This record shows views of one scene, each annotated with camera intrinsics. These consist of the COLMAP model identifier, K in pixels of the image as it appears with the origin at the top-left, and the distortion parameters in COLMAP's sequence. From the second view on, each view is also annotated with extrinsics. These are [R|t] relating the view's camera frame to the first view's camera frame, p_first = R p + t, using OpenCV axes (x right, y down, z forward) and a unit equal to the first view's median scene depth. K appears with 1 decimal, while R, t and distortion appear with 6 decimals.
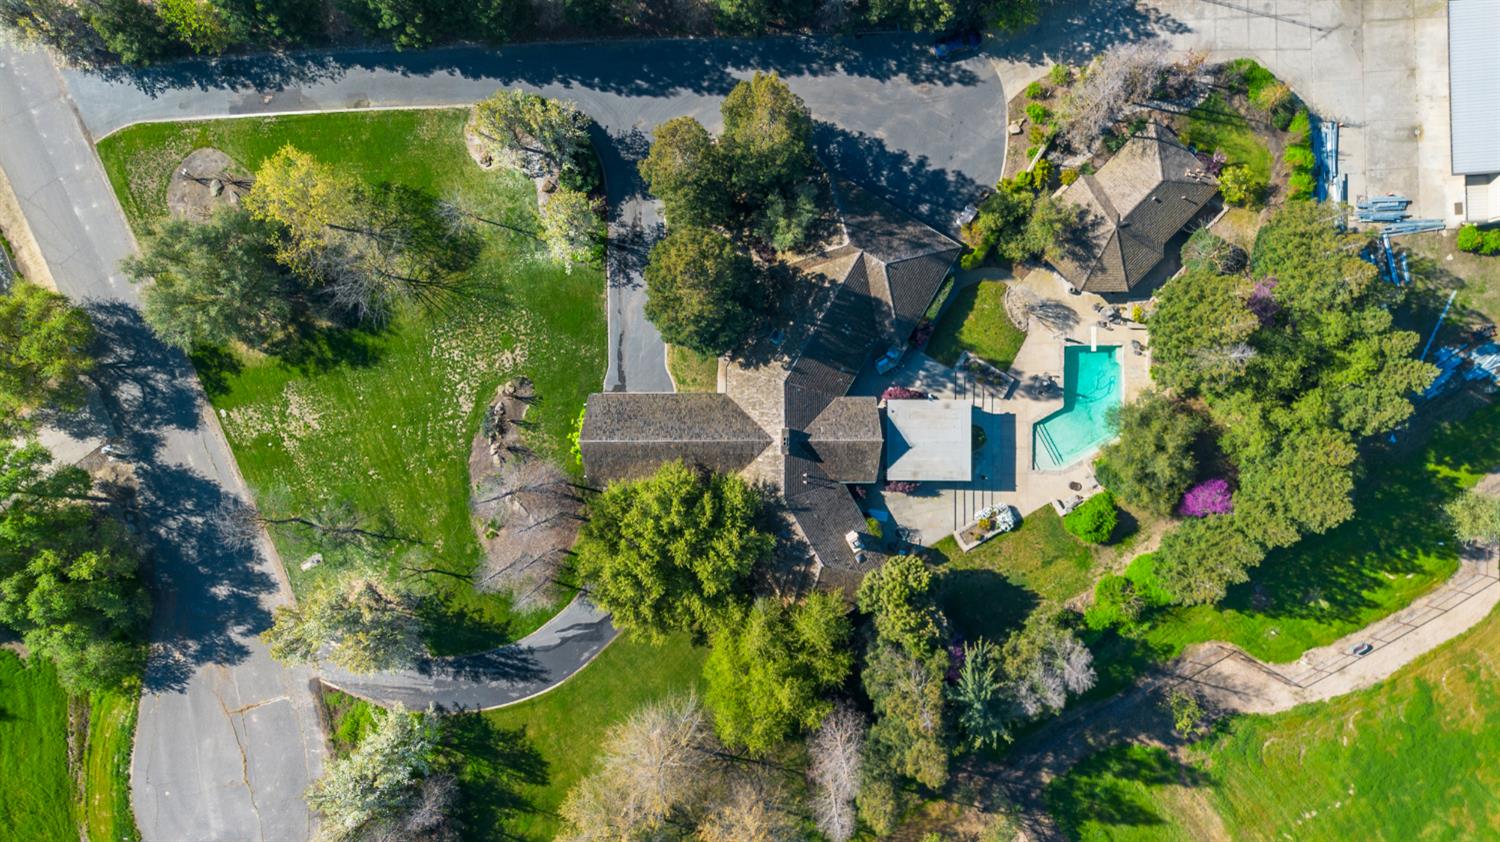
lens RADIAL K [[1068.1, 0, 751.2], [0, 1068.1, 416.9], [0, 0, 1]] dist [0.063835, -0.035288]
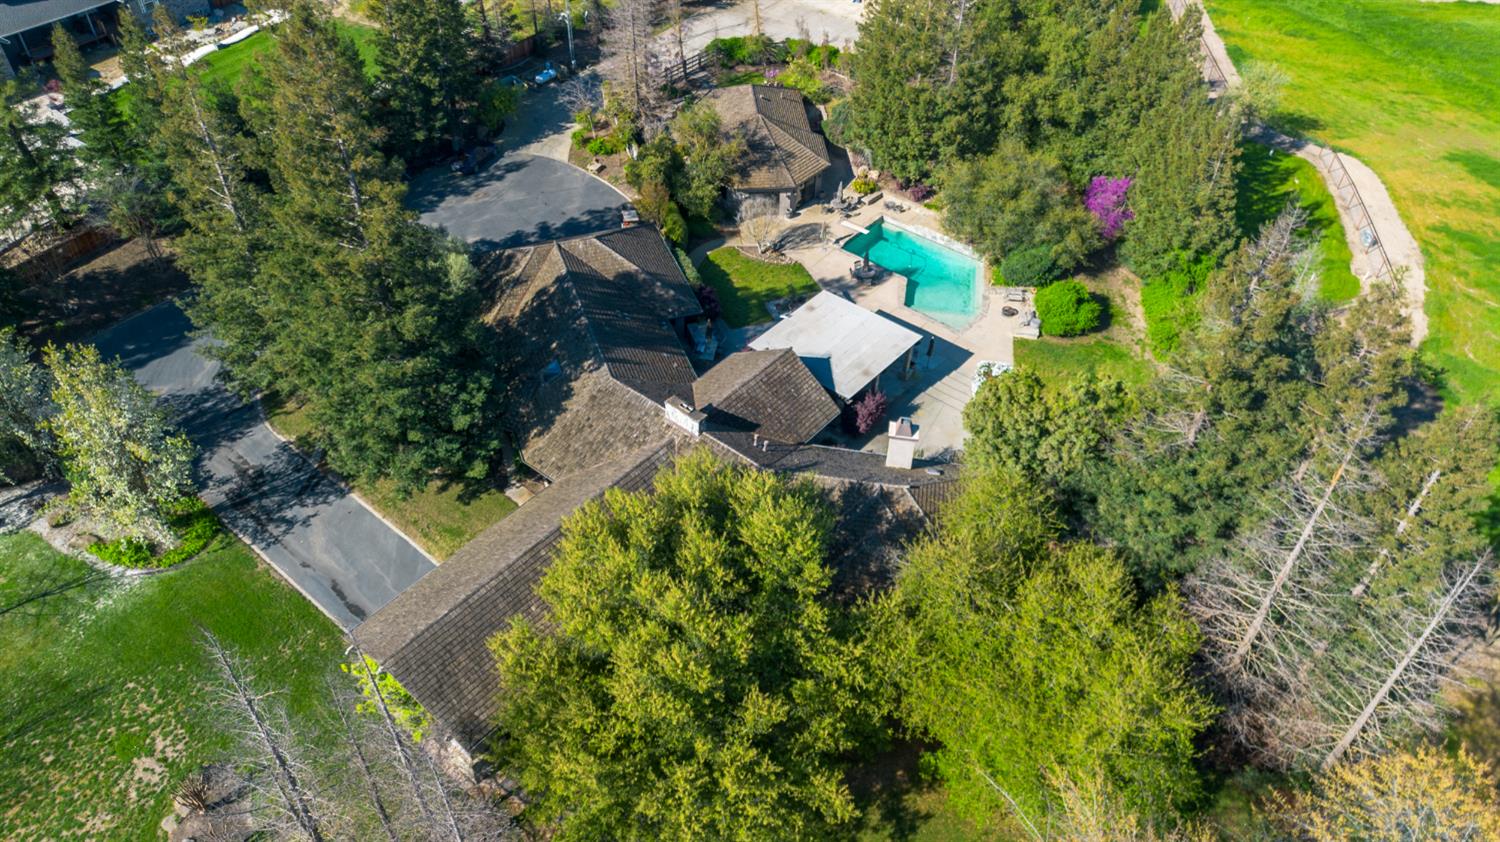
lens RADIAL K [[1068.1, 0, 741.3], [0, 1068.1, 424.2], [0, 0, 1]] dist [0.063835, -0.035288]
pose [[0.639689, -0.499801, 0.583949, -0.271470], [0.768370, 0.435700, -0.468799, 0.299931], [-0.020120, 0.748575, 0.662745, 0.598740]]
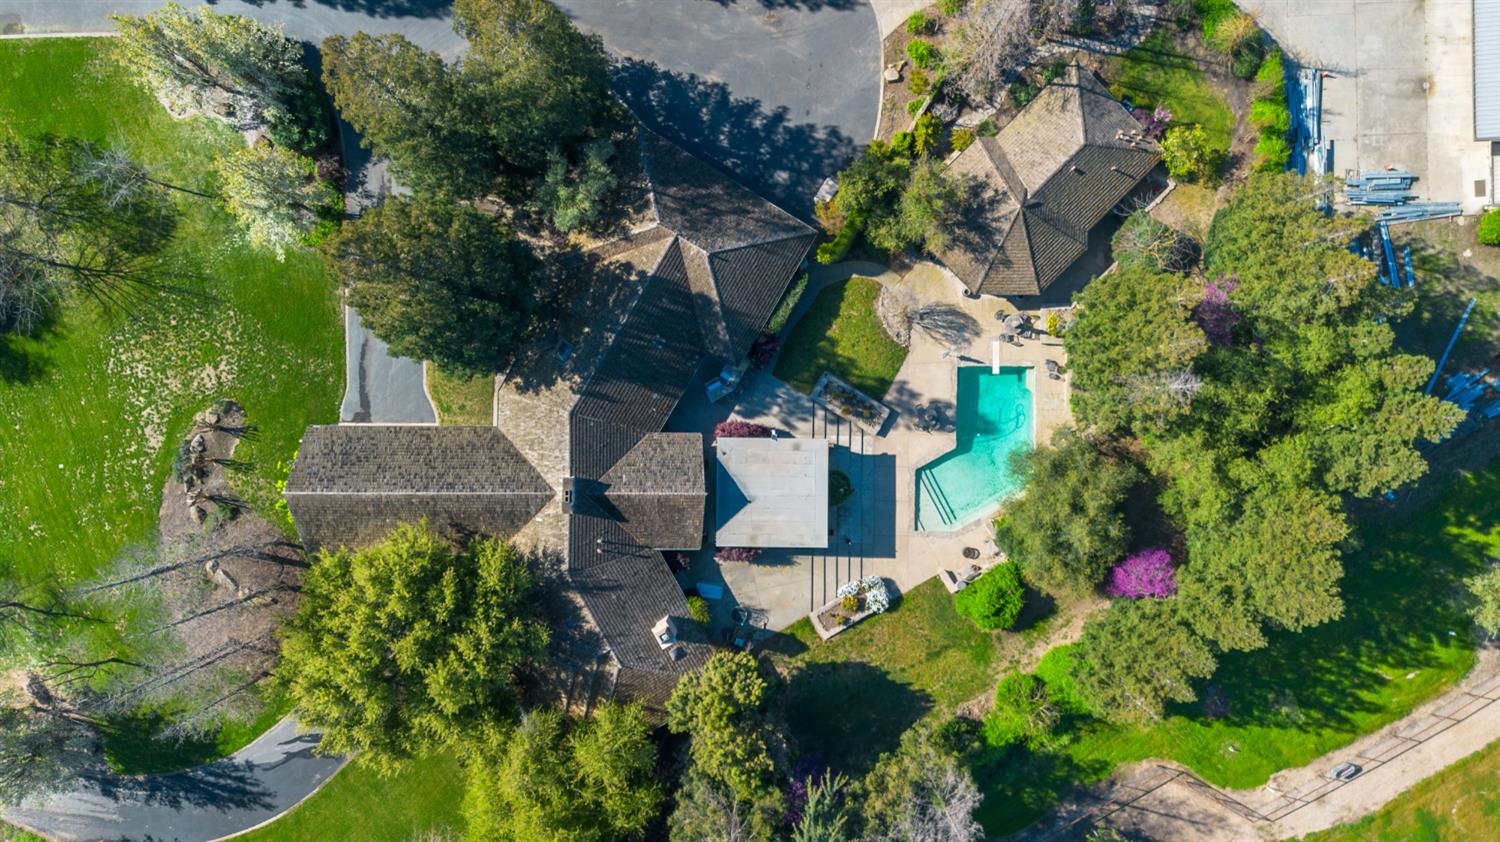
lens RADIAL K [[1068.1, 0, 746.8], [0, 1068.1, 417.9], [0, 0, 1]] dist [0.063835, -0.035288]
pose [[0.999835, 0.007817, 0.016367, 0.133909], [-0.007838, 0.999969, 0.001243, -0.030158], [-0.016357, -0.001371, 0.999865, 0.257758]]
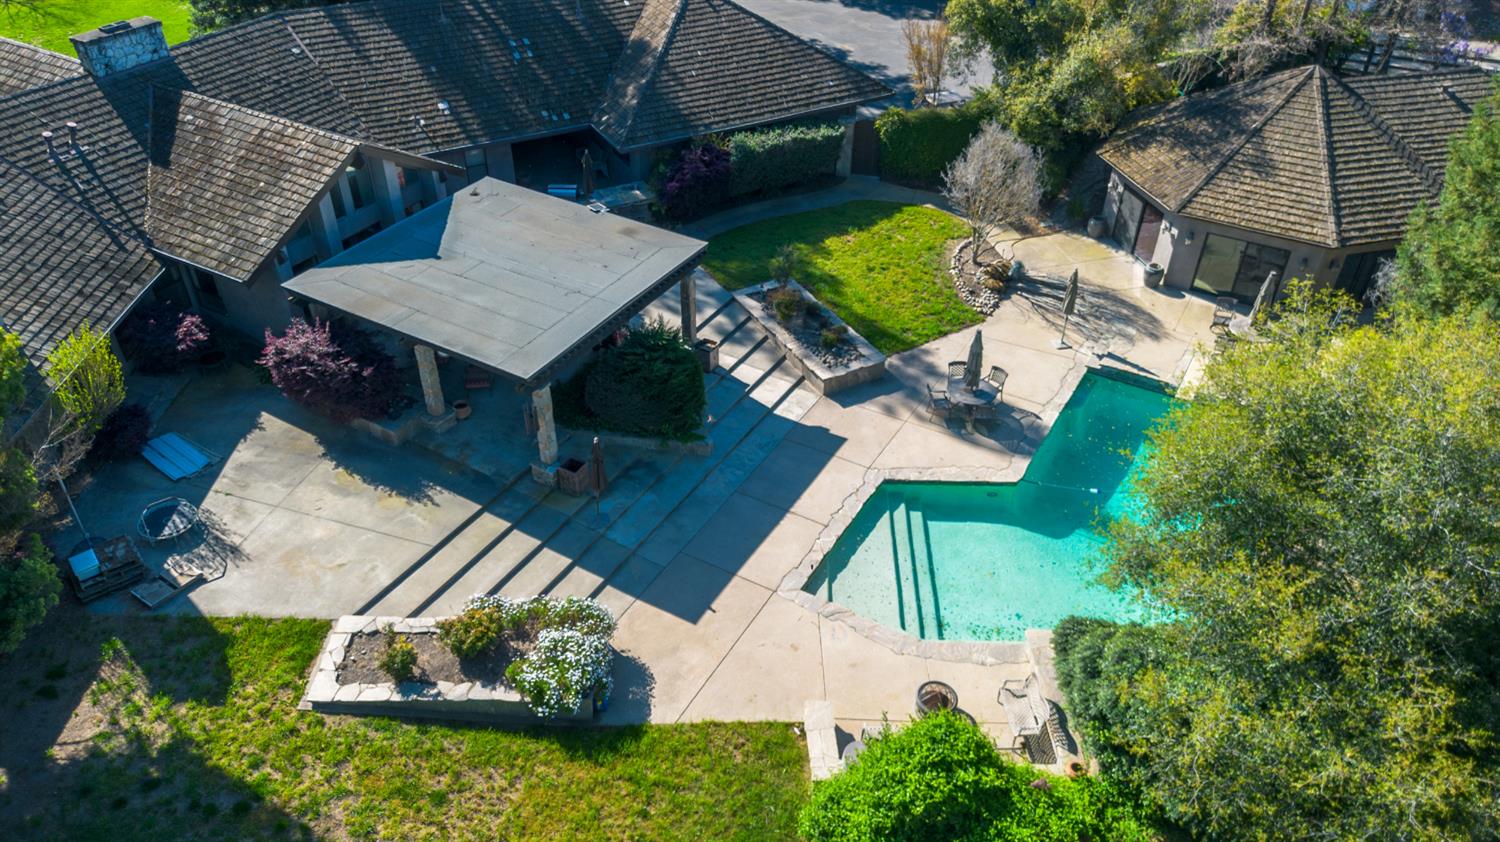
lens RADIAL K [[1068.1, 0, 757.6], [0, 1068.1, 416.9], [0, 0, 1]] dist [0.063835, -0.035288]
pose [[0.864985, 0.316158, -0.389672, 0.338820], [-0.501217, 0.507032, -0.701213, 0.200705], [-0.024118, 0.801849, 0.597039, 0.850530]]
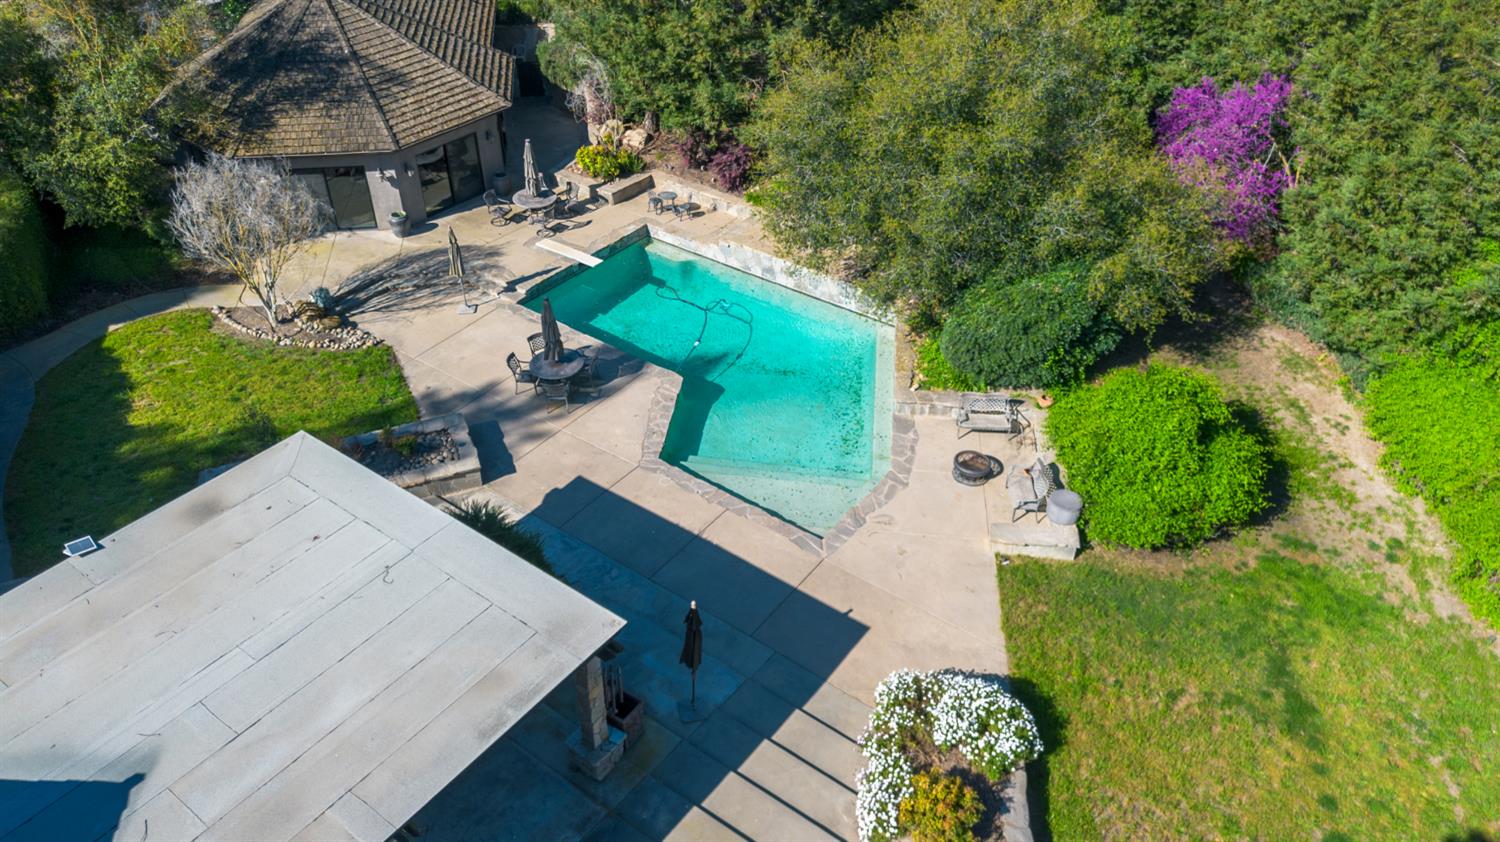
lens RADIAL K [[1068.1, 0, 741.4], [0, 1068.1, 425.2], [0, 0, 1]] dist [0.063835, -0.035288]
pose [[0.593956, -0.470752, 0.652387, 0.126001], [0.804451, 0.356302, -0.475298, 0.133104], [-0.008700, 0.807119, 0.590324, 0.872682]]
